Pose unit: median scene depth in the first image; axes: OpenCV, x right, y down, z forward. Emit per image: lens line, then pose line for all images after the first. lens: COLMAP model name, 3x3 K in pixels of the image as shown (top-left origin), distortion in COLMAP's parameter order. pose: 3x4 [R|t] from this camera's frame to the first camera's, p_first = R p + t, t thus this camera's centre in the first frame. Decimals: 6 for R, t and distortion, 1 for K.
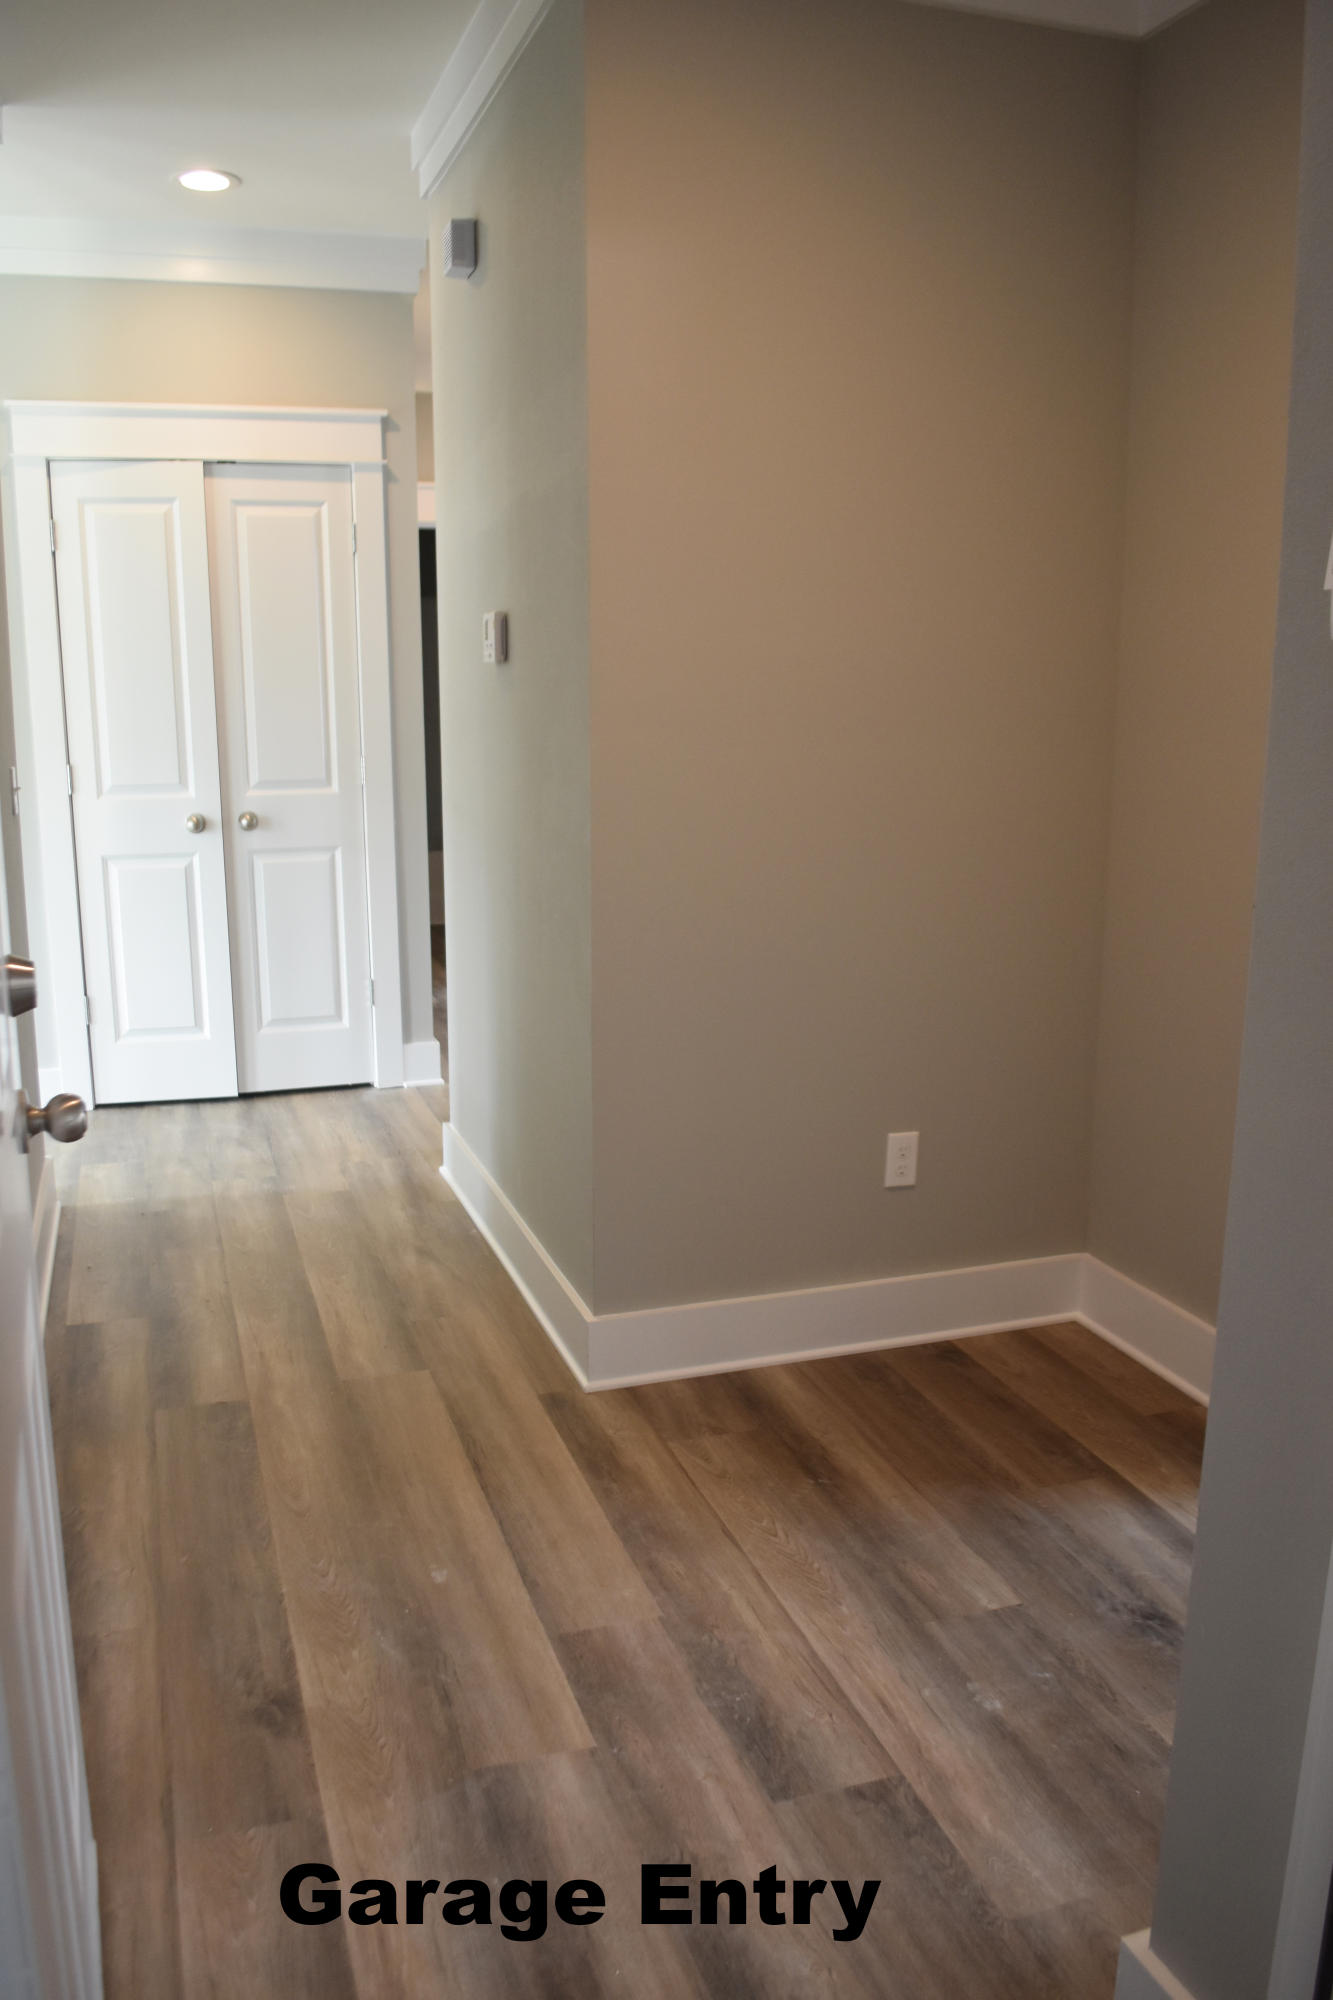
lens RADIAL K [[1603.8, 0, 668.6], [0, 1603.8, 1005.3], [0, 0, 1]] dist [-0.063386, 0.000969]
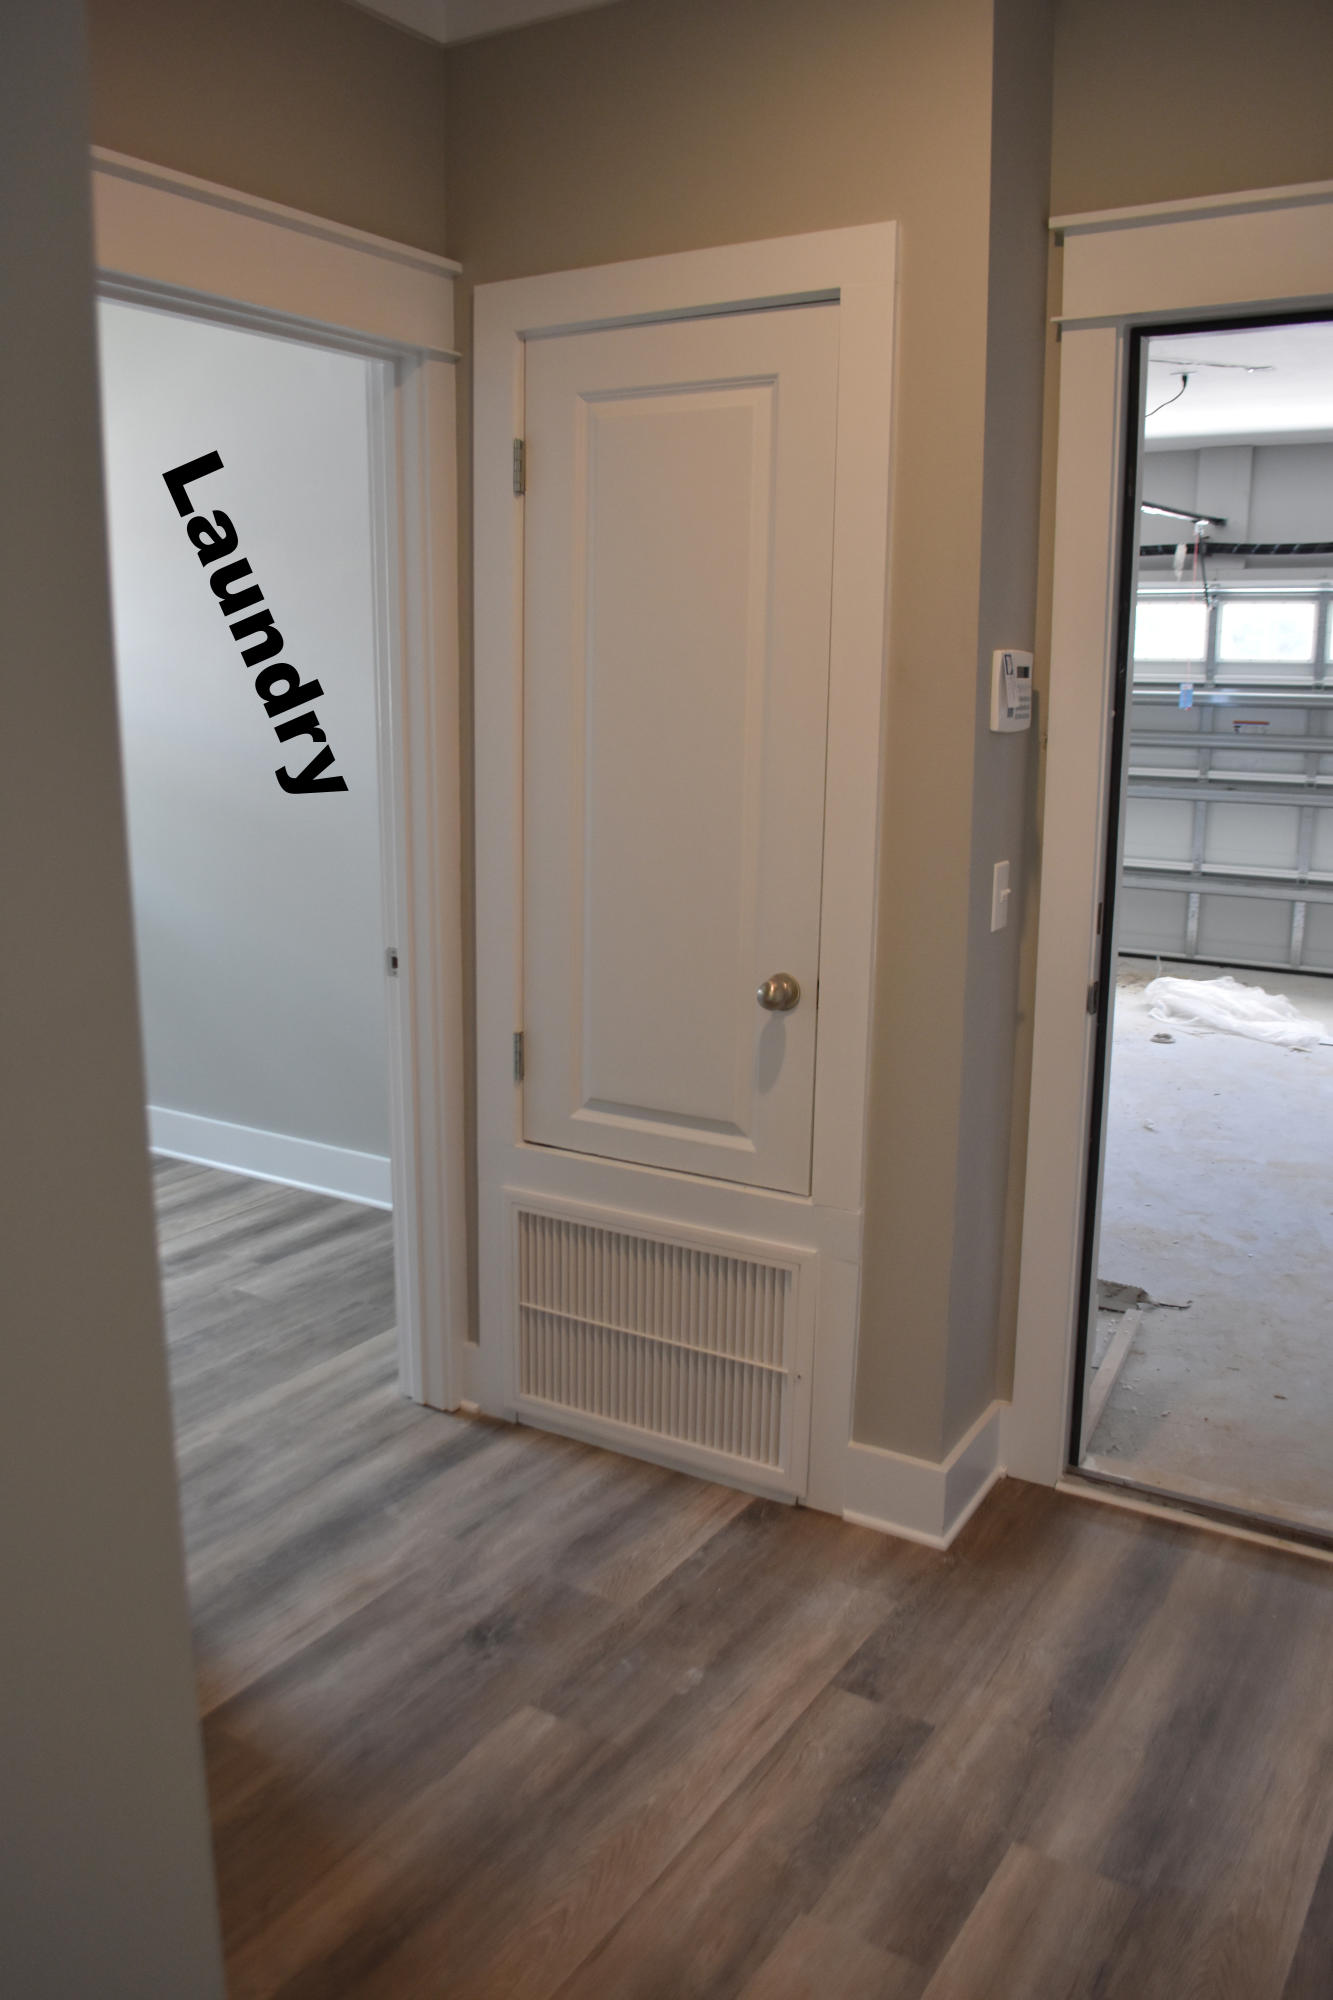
lens RADIAL K [[1603.8, 0, 666.9], [0, 1603.8, 999.6], [0, 0, 1]] dist [-0.063386, 0.000969]
pose [[-0.641073, -0.161124, 0.750377, -0.522327], [0.141127, 0.936294, 0.321615, -0.347159], [-0.754393, 0.312077, -0.577494, 1.464324]]
